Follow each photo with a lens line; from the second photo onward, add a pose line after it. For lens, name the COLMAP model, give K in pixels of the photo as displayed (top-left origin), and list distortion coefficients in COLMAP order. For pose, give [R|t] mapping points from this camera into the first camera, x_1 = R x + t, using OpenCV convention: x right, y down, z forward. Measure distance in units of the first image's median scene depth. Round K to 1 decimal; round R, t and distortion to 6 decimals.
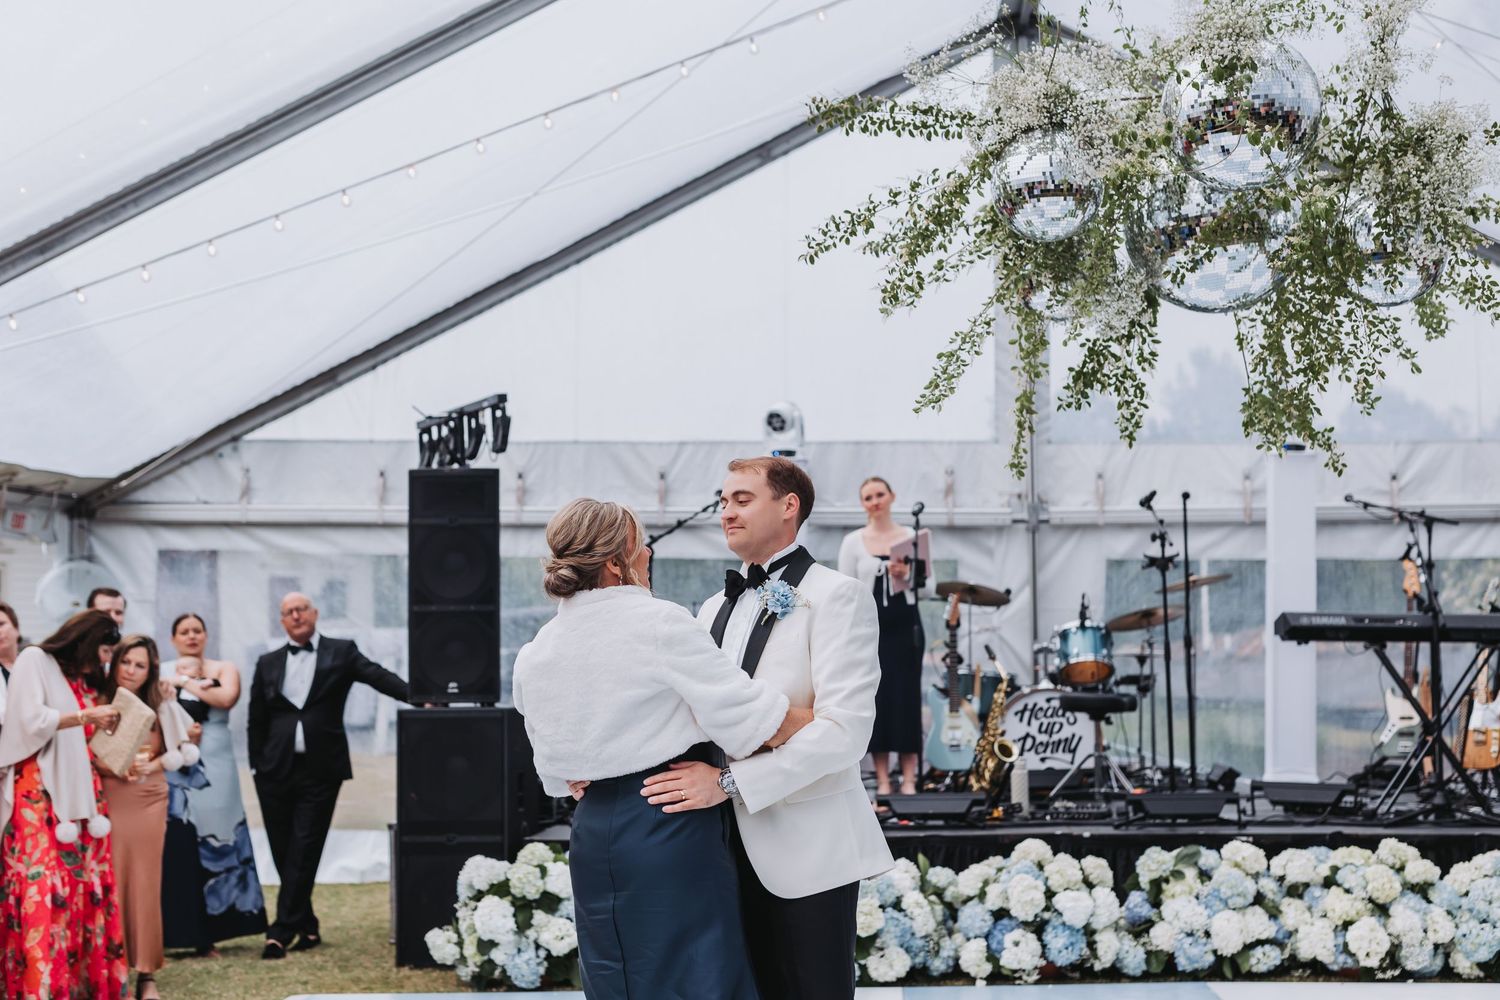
lens RADIAL K [[2066.1, 0, 765.7], [0, 2066.1, 516.2], [0, 0, 1]] dist [0.007064, -0.027589]
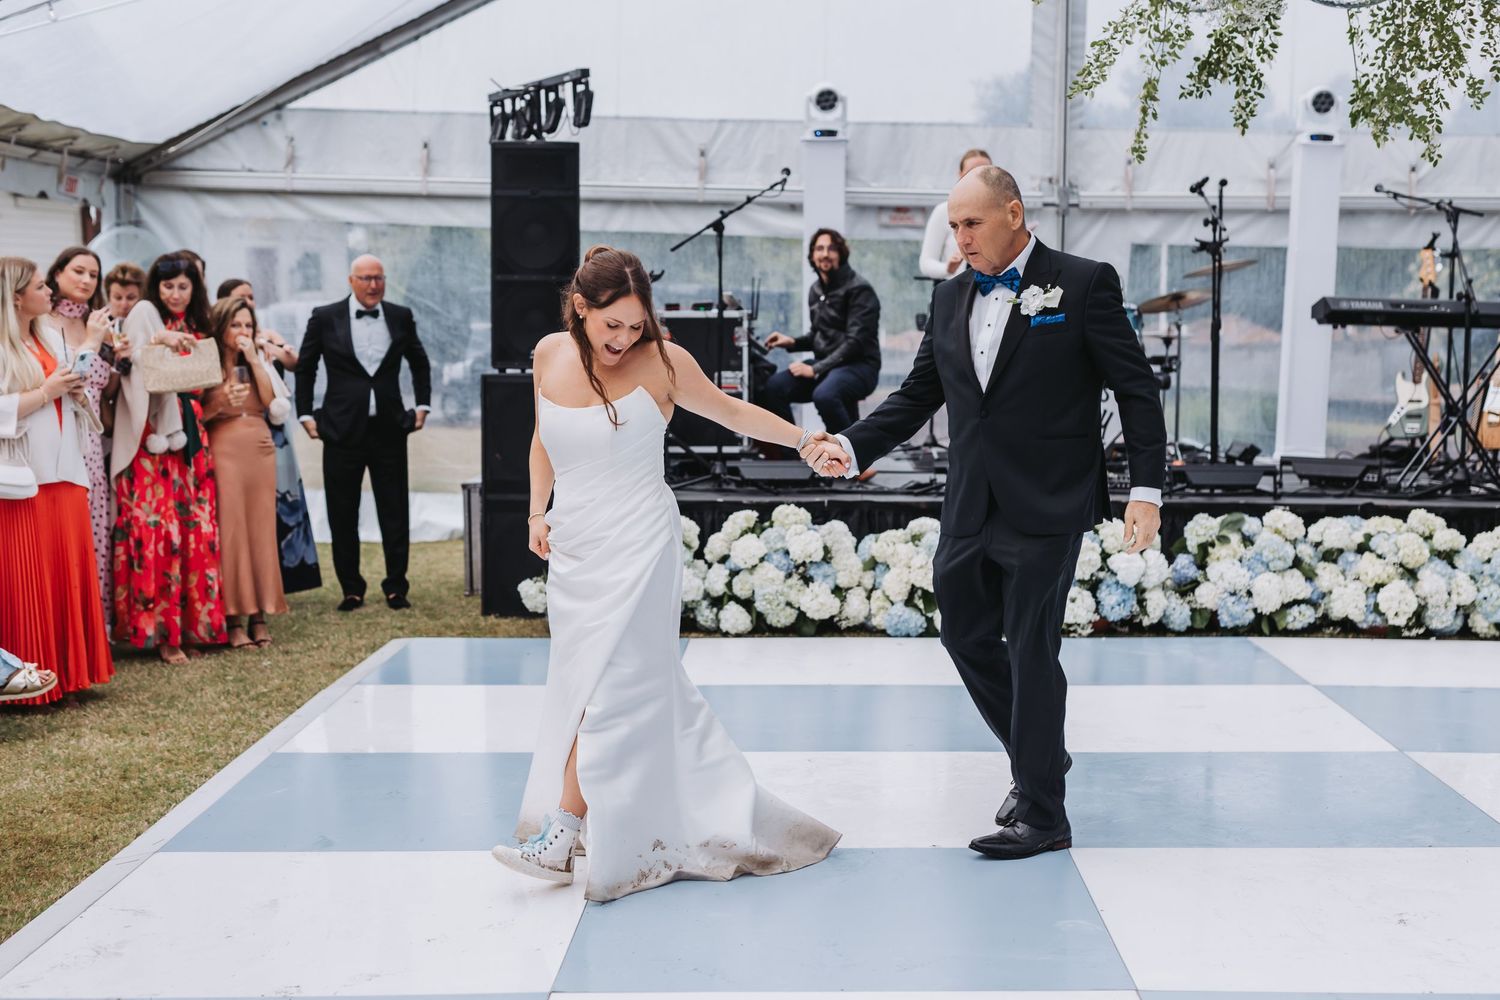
lens RADIAL K [[2068.3, 0, 758.7], [0, 2068.3, 519.8], [0, 0, 1]] dist [-0.002731, 0.024598]
pose [[0.999393, 0.015176, 0.031359, -0.076053], [-0.019830, 0.987886, 0.153908, 0.002526], [-0.028643, -0.154437, 0.987587, -0.054076]]
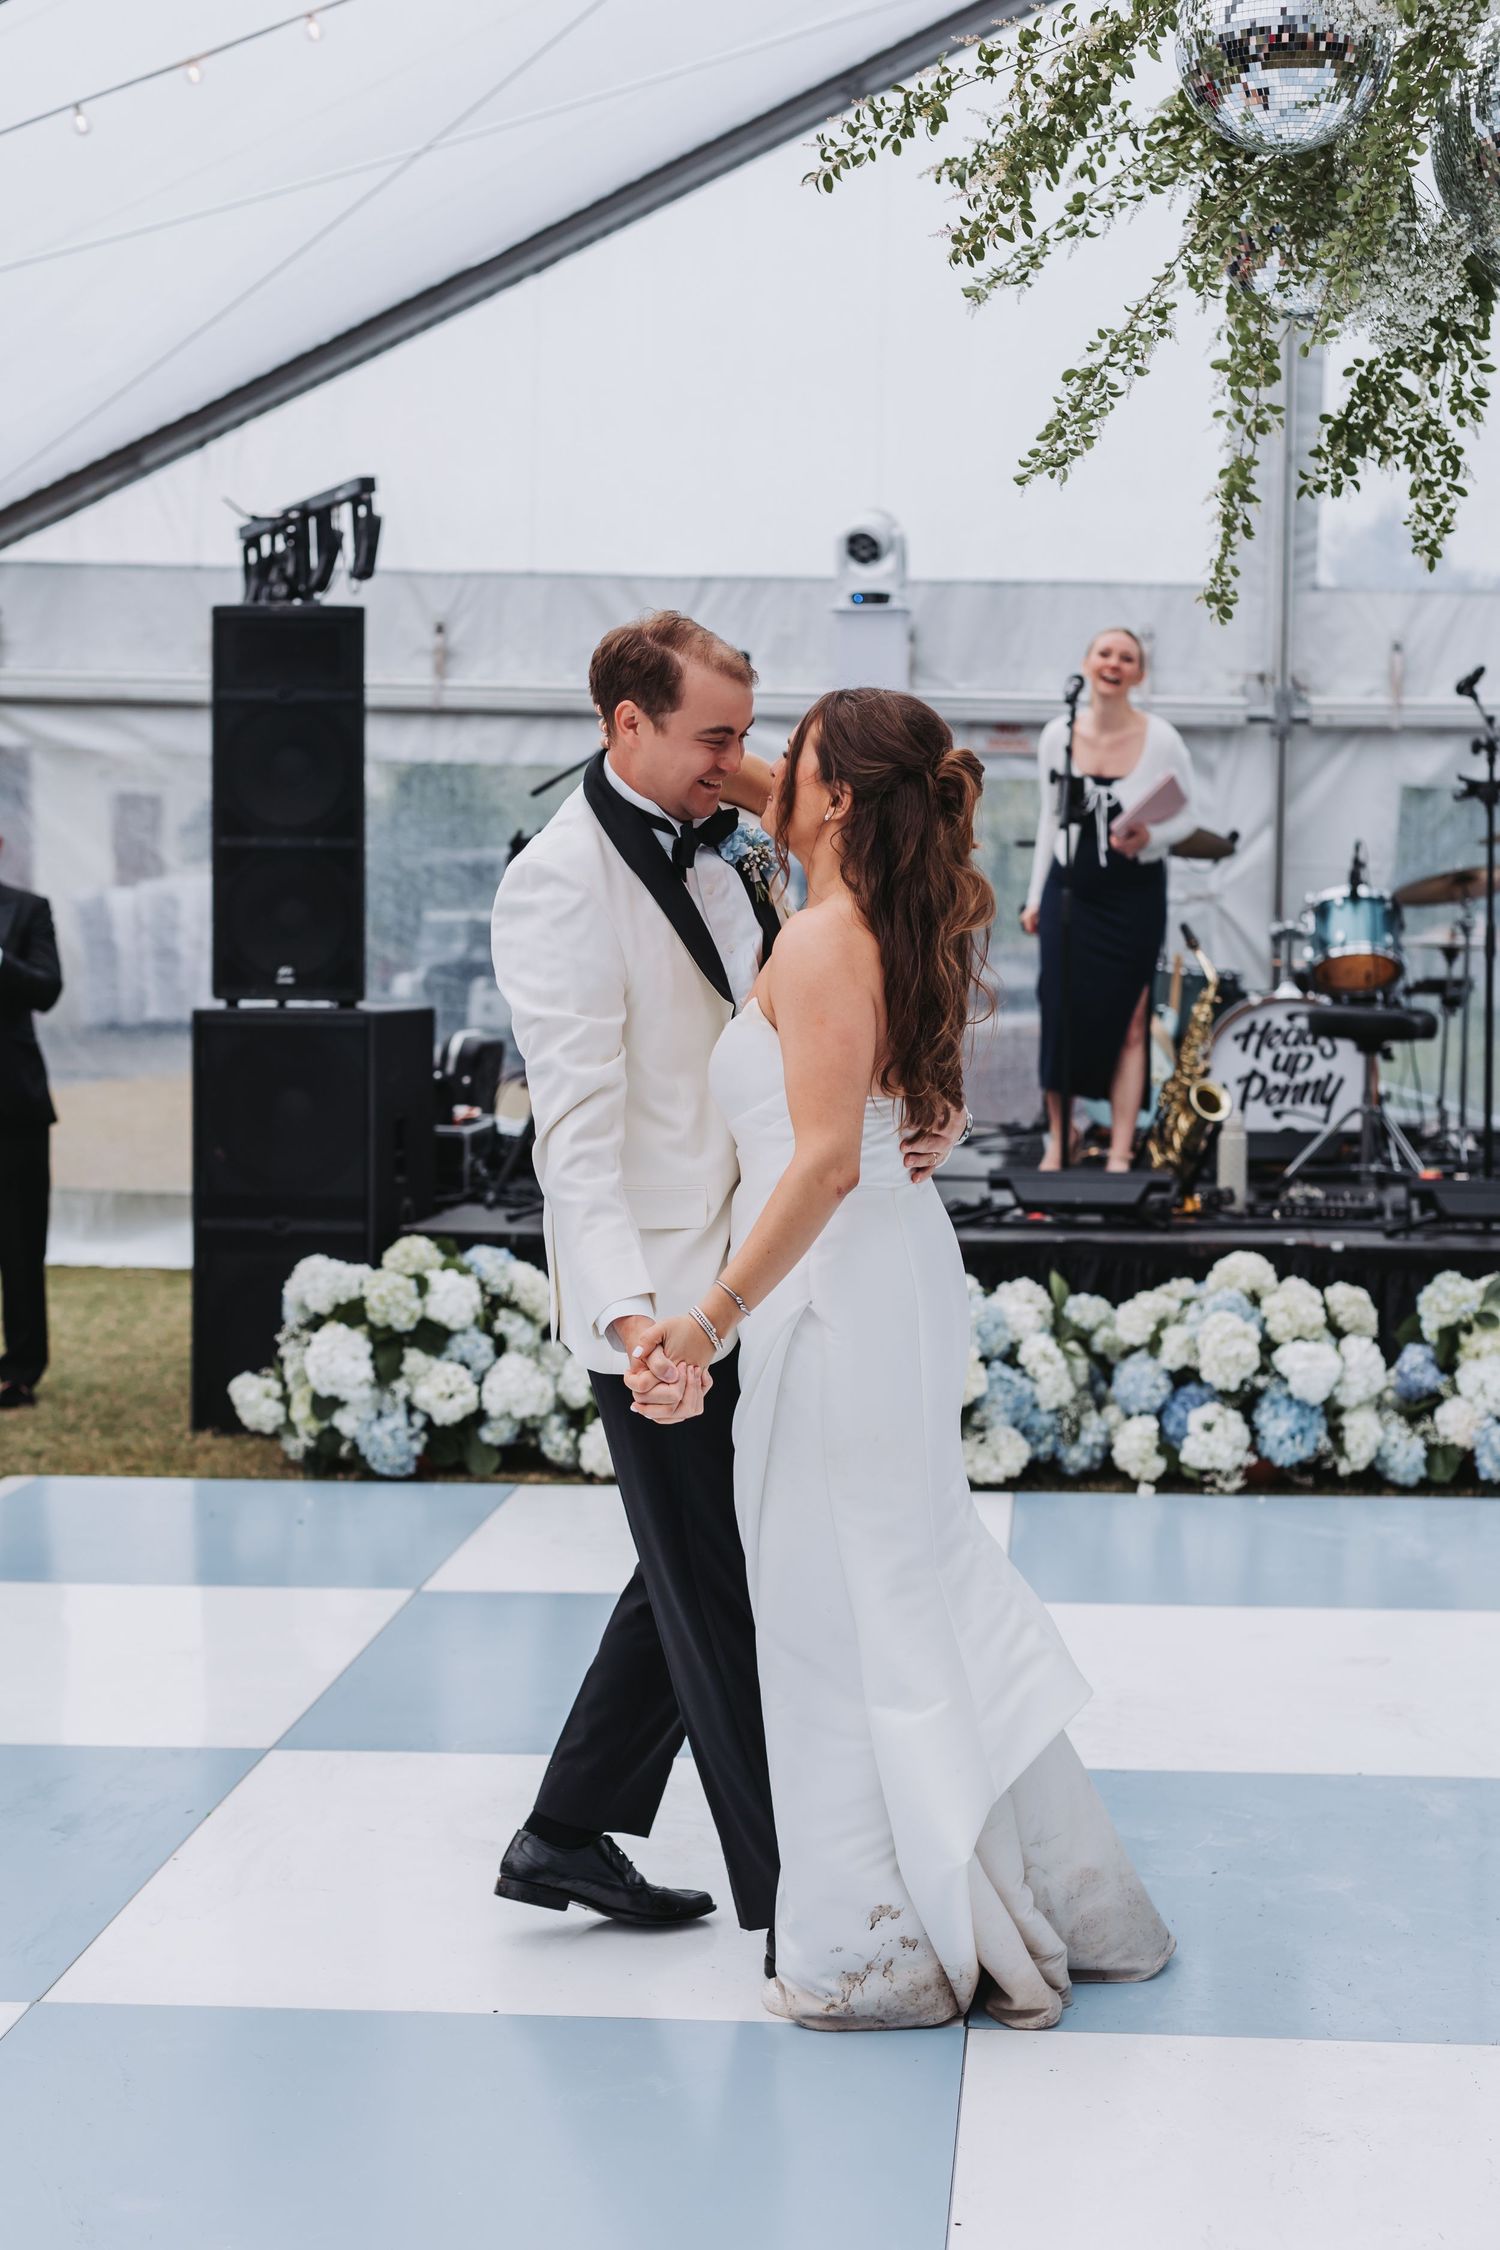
lens RADIAL K [[3079.1, 0, 787.7], [0, 3079.1, 1126.7], [0, 0, 1]] dist [-0.001096, -0.021425]
pose [[0.999039, 0.024721, -0.036195, 0.029813], [-0.019751, 0.991089, 0.131732, 0.006499], [0.039129, -0.130891, 0.990624, 0.126249]]
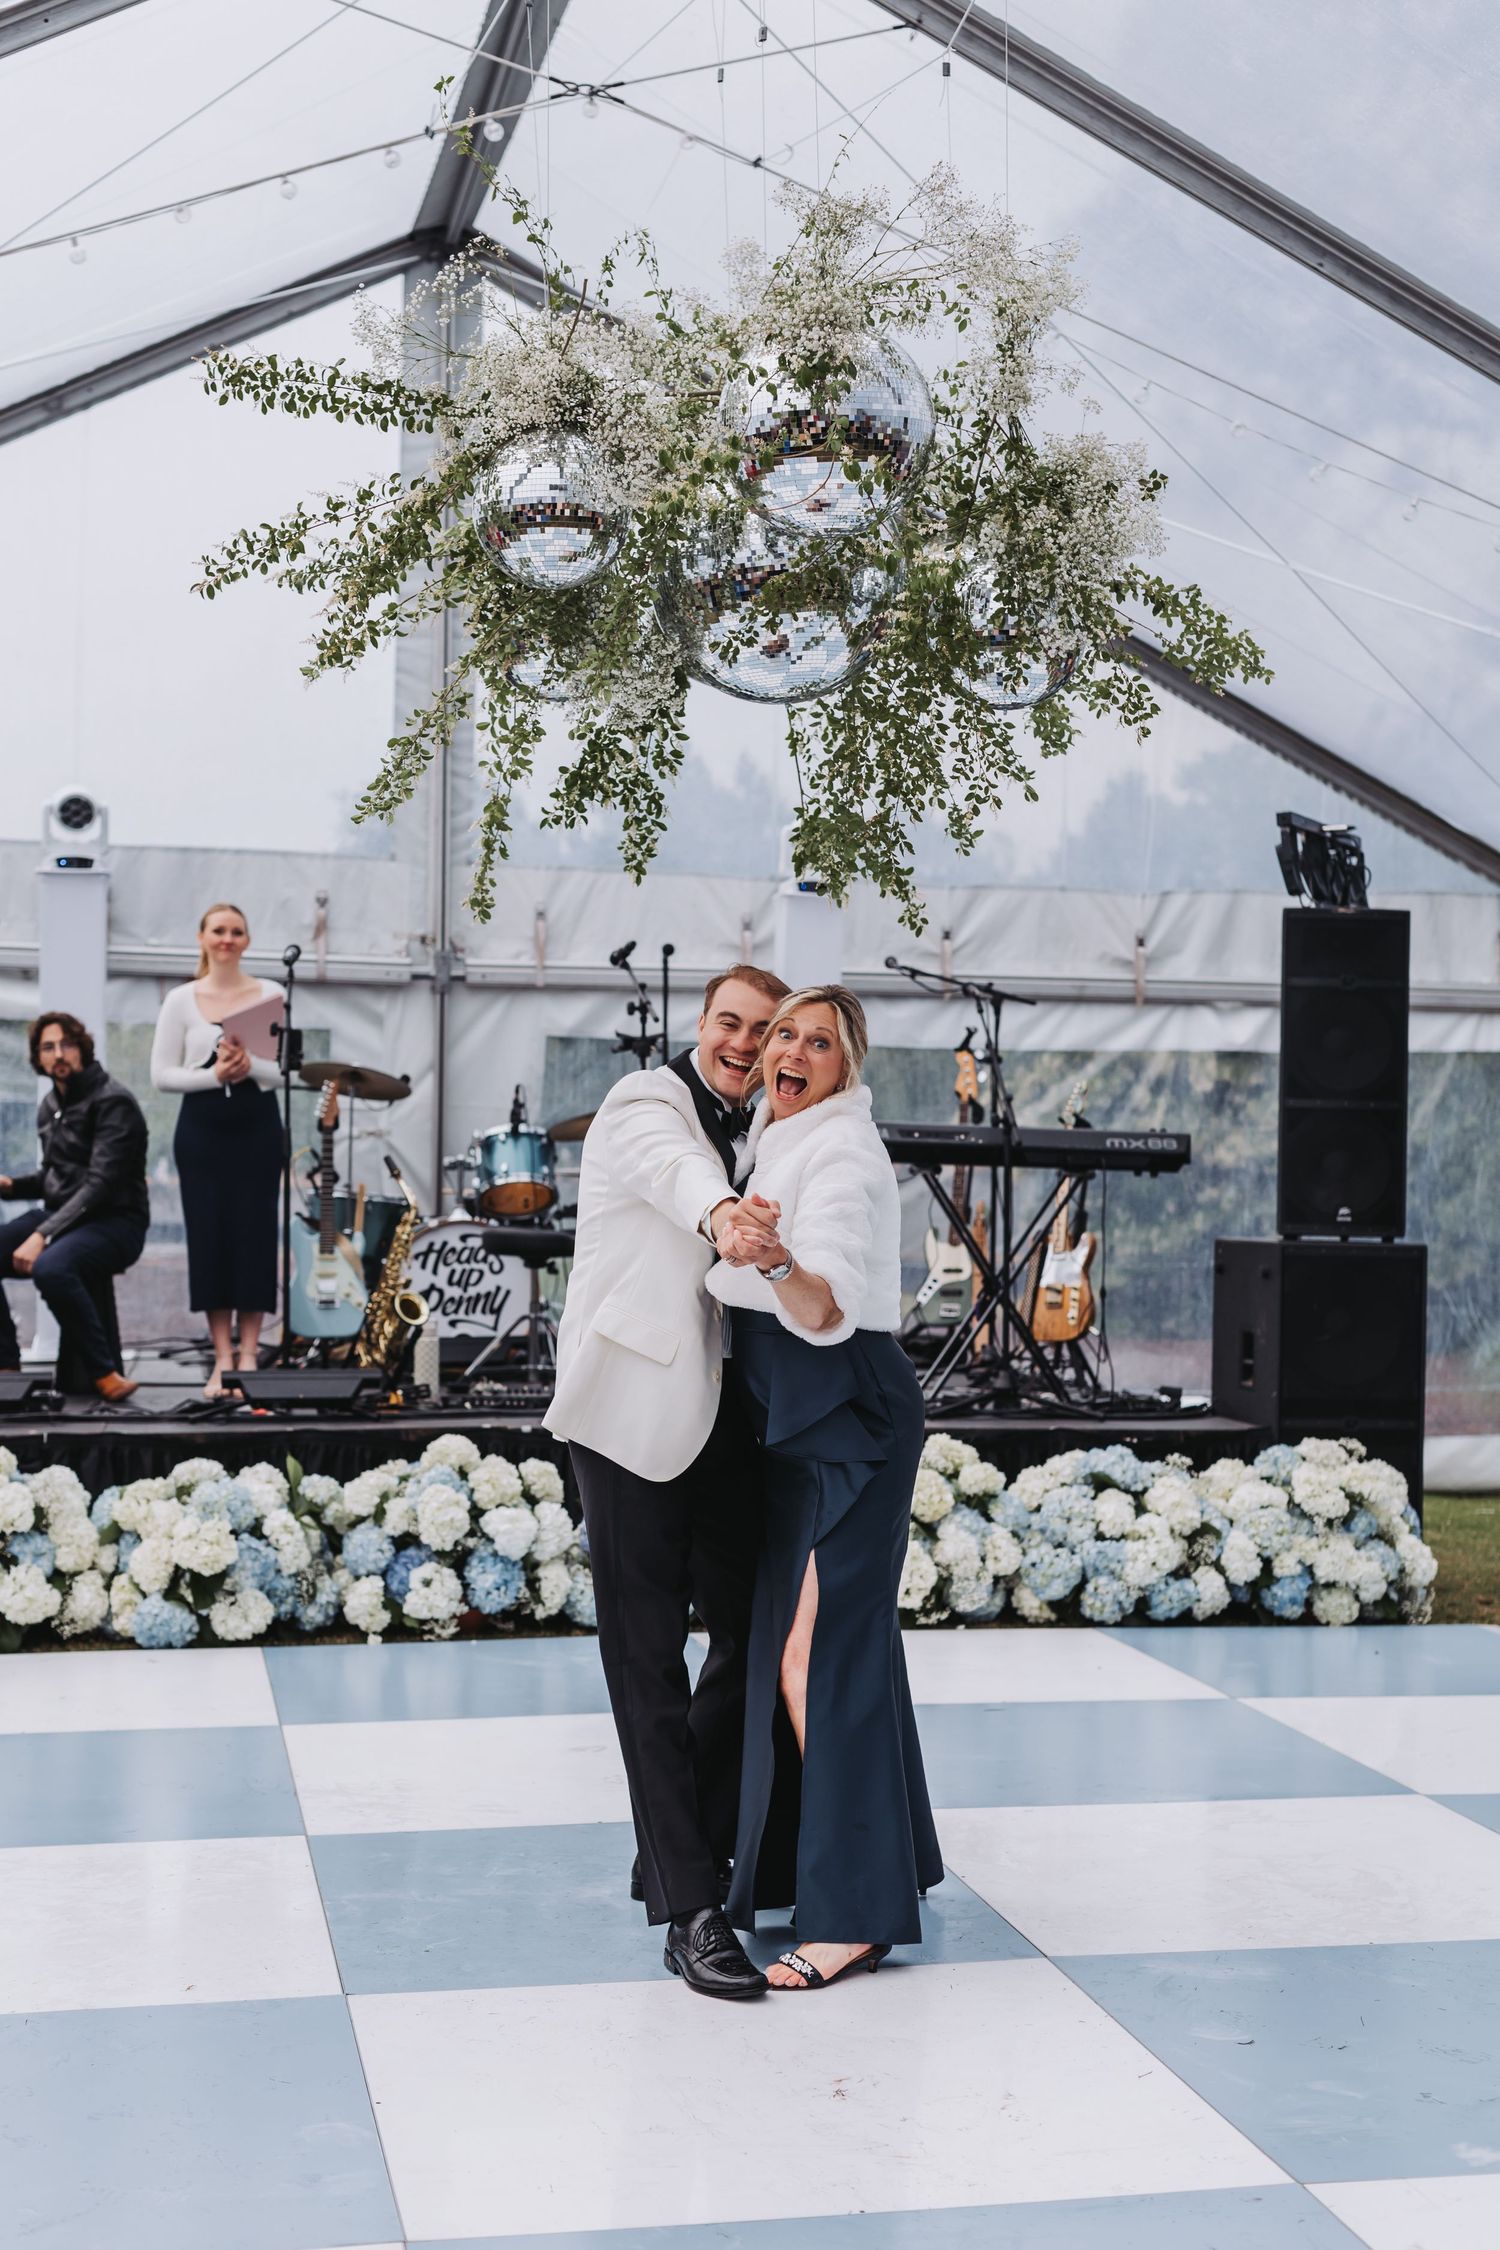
lens RADIAL K [[3099.1, 0, 750.0], [0, 3099.1, 1125.0], [0, 0, 1]] dist [0.007064, -0.027589]
pose [[0.968907, 0.024358, 0.246222, -0.034635], [-0.037068, 0.998201, 0.047118, -0.001562], [-0.244632, -0.054780, 0.968067, -0.034397]]
